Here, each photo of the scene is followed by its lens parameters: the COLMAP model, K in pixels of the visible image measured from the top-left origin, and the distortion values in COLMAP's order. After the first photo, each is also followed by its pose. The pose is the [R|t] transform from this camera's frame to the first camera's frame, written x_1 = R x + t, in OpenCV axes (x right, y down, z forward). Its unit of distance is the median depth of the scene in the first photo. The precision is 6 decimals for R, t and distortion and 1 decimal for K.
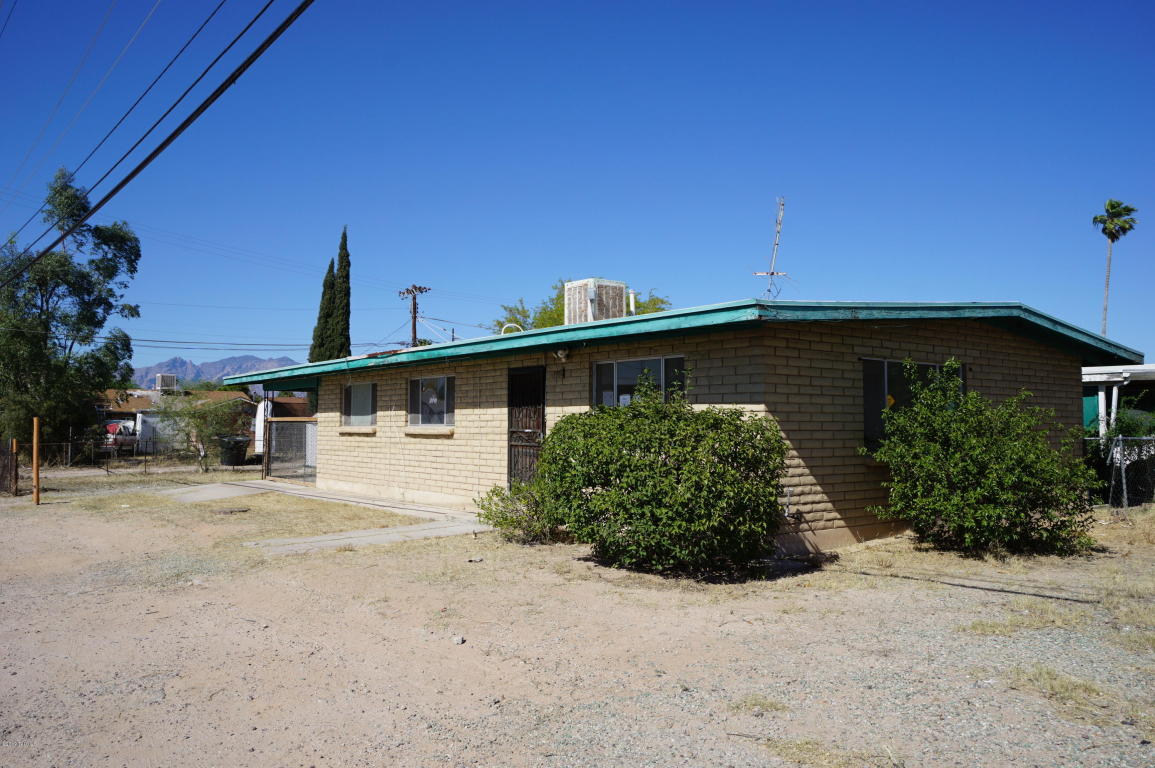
lens RADIAL K [[848.7, 0, 594.8], [0, 848.7, 361.0], [0, 0, 1]] dist [0.029518, 0.001710]
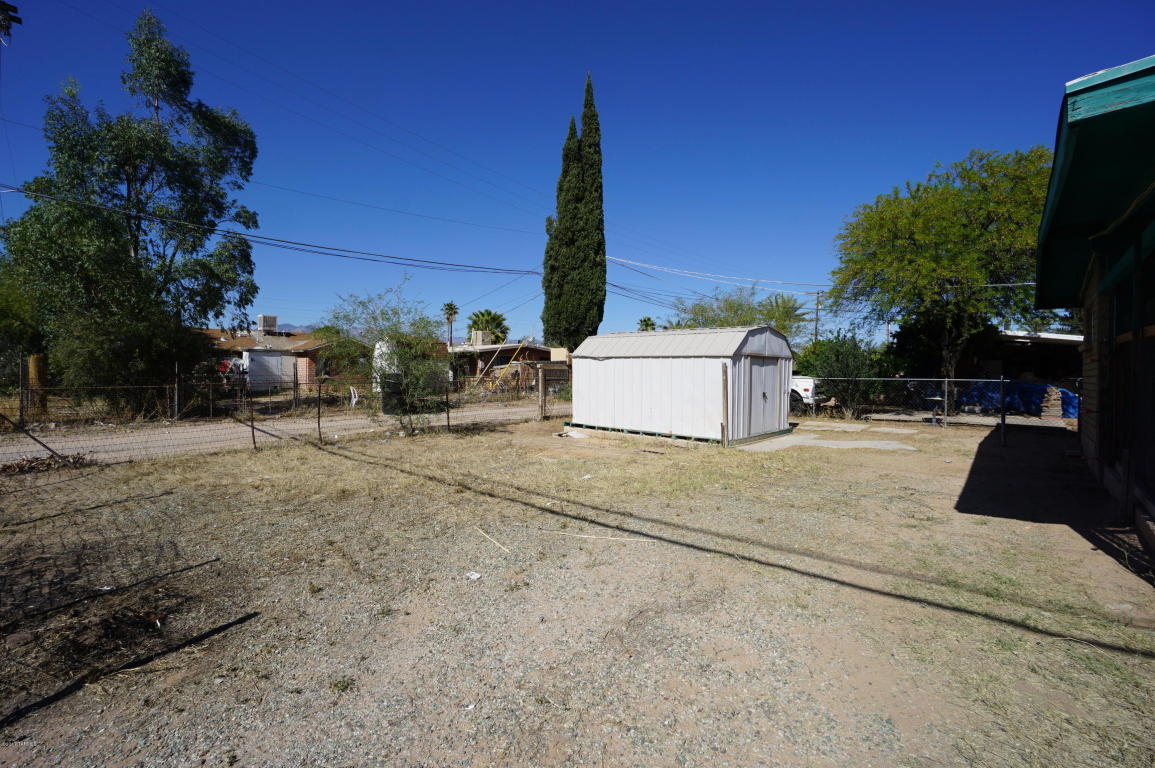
lens RADIAL K [[509.3, 0, 577.2], [0, 509.3, 372.2], [0, 0, 1]] dist [-0.062509, 0.022152]
pose [[0.990176, 0.005693, 0.139712, -0.707329], [-0.017036, 0.996639, 0.080129, 0.097949], [-0.138786, -0.081722, 0.986945, 1.151019]]
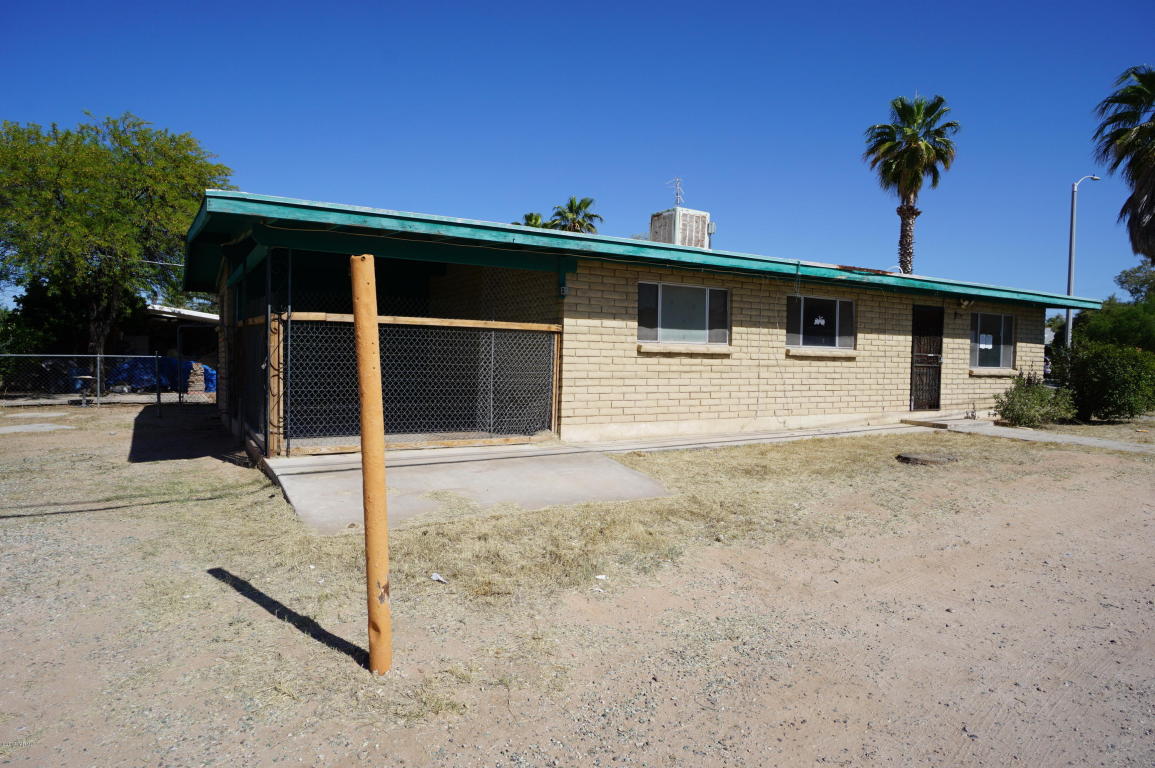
lens RADIAL K [[677.3, 0, 572.9], [0, 677.3, 378.2], [0, 0, 1]] dist [-0.008441, -0.000844]
pose [[0.149318, -0.026068, 0.988446, -0.880524], [-0.090971, 0.995051, 0.039985, 0.092761], [-0.984596, -0.095890, 0.146207, 1.019824]]
